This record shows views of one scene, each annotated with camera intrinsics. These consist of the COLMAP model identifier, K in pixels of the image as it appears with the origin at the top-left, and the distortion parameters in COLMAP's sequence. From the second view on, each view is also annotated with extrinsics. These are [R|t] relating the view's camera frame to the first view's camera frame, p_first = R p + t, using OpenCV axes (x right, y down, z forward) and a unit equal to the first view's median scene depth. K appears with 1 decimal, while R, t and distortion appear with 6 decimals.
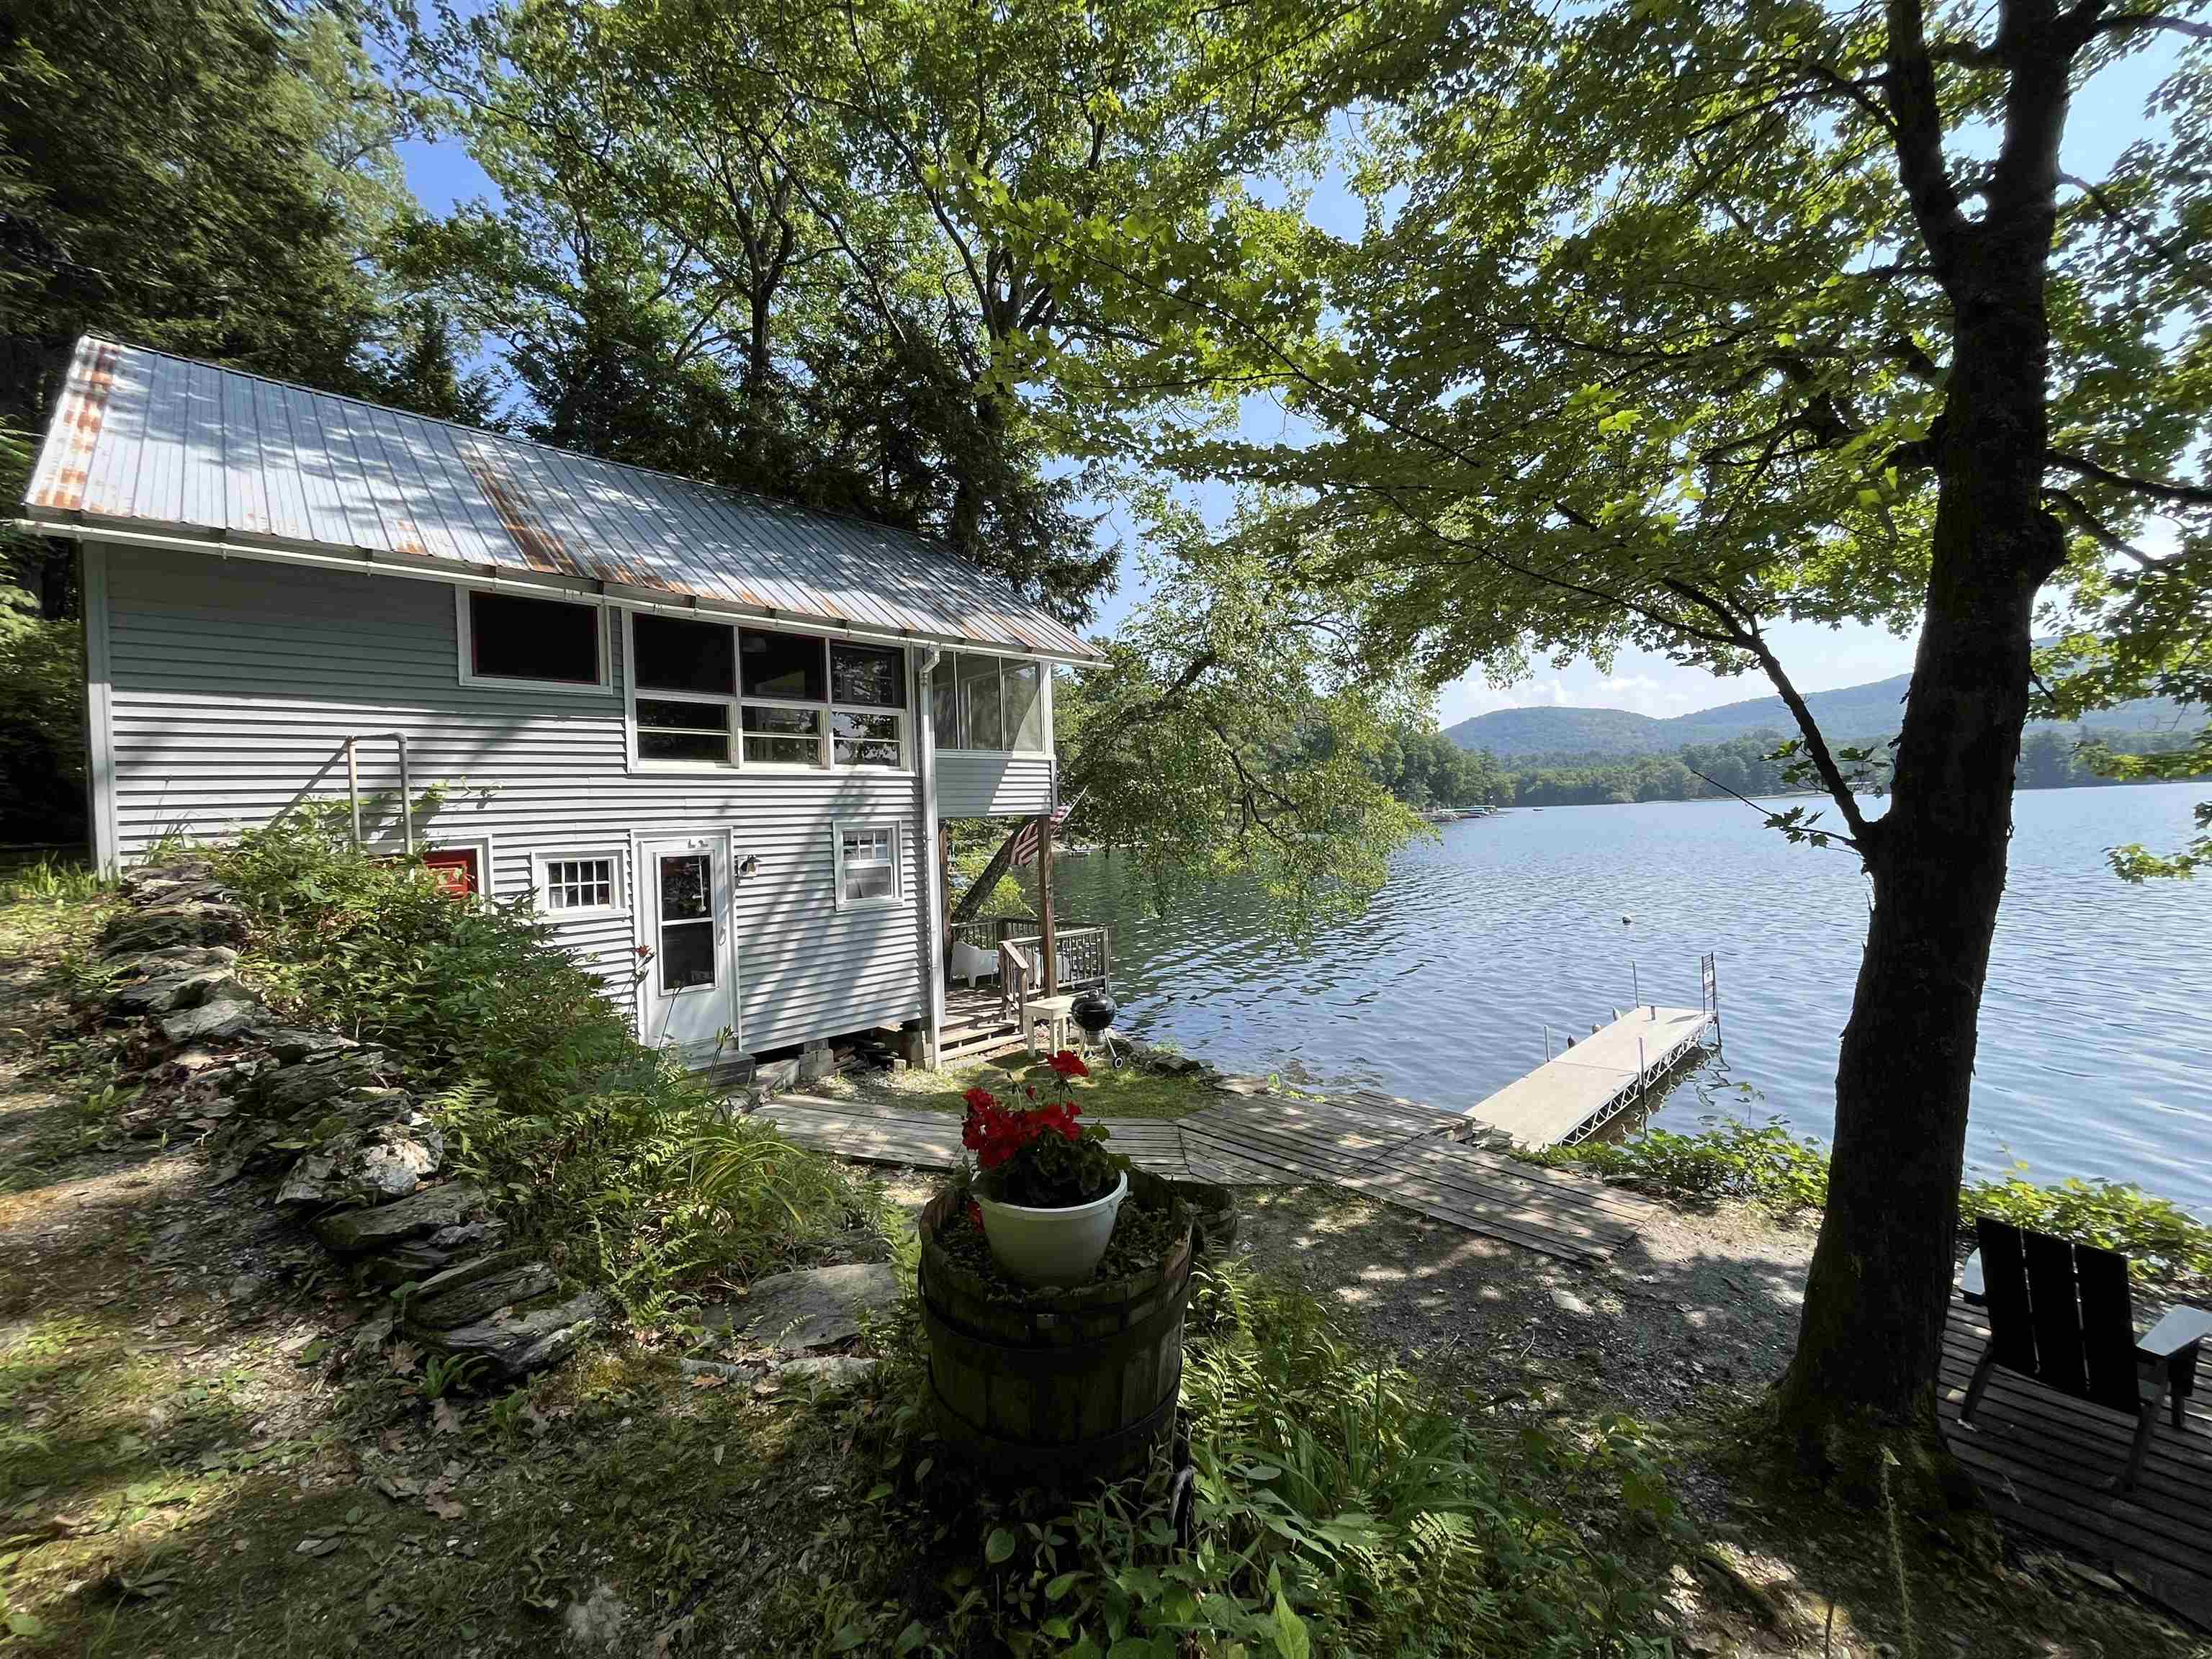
lens RADIAL K [[956.5, 0, 1094.9], [0, 956.5, 828.5], [0, 0, 1]] dist [-0.002391, -0.000686]
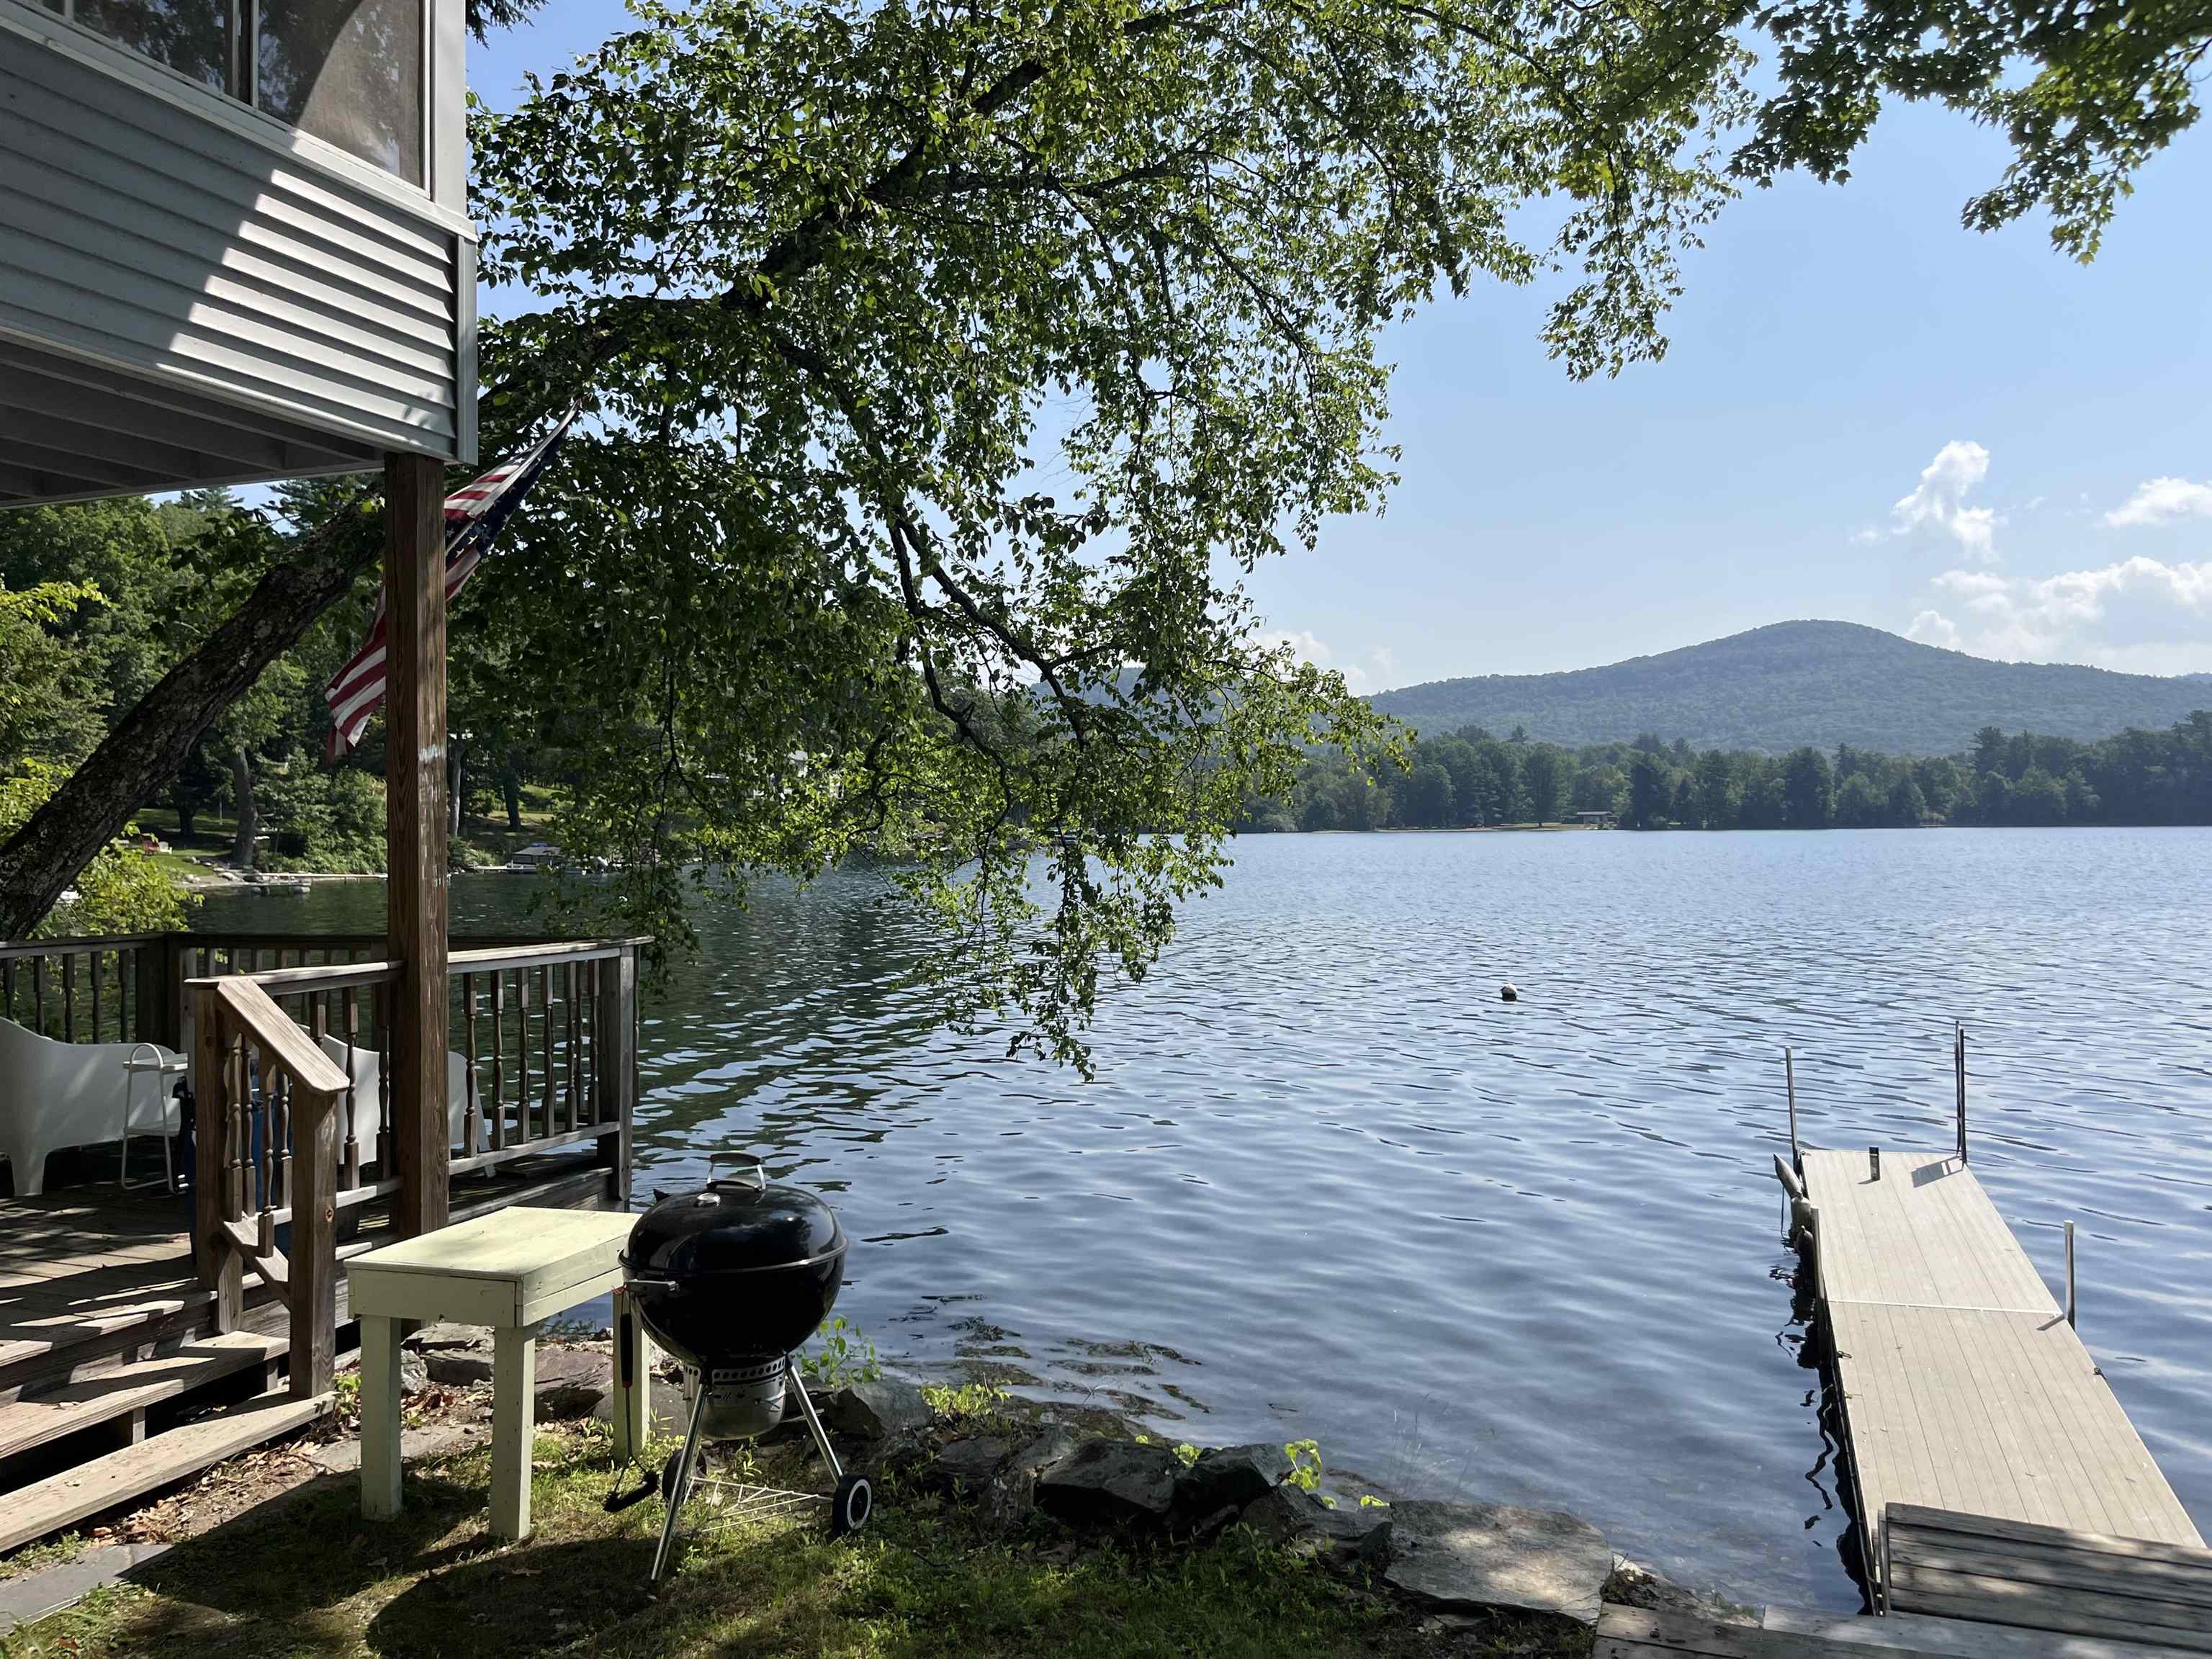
lens RADIAL K [[1796.2, 0, 1106.0], [0, 1796.2, 829.5], [0, 0, 1]] dist [0.042545, 0.000083]
pose [[0.903264, 0.031113, 0.427955, -0.093660], [-0.018154, 0.999246, -0.034330, 0.097802], [-0.428700, 0.023240, 0.903148, 0.550038]]
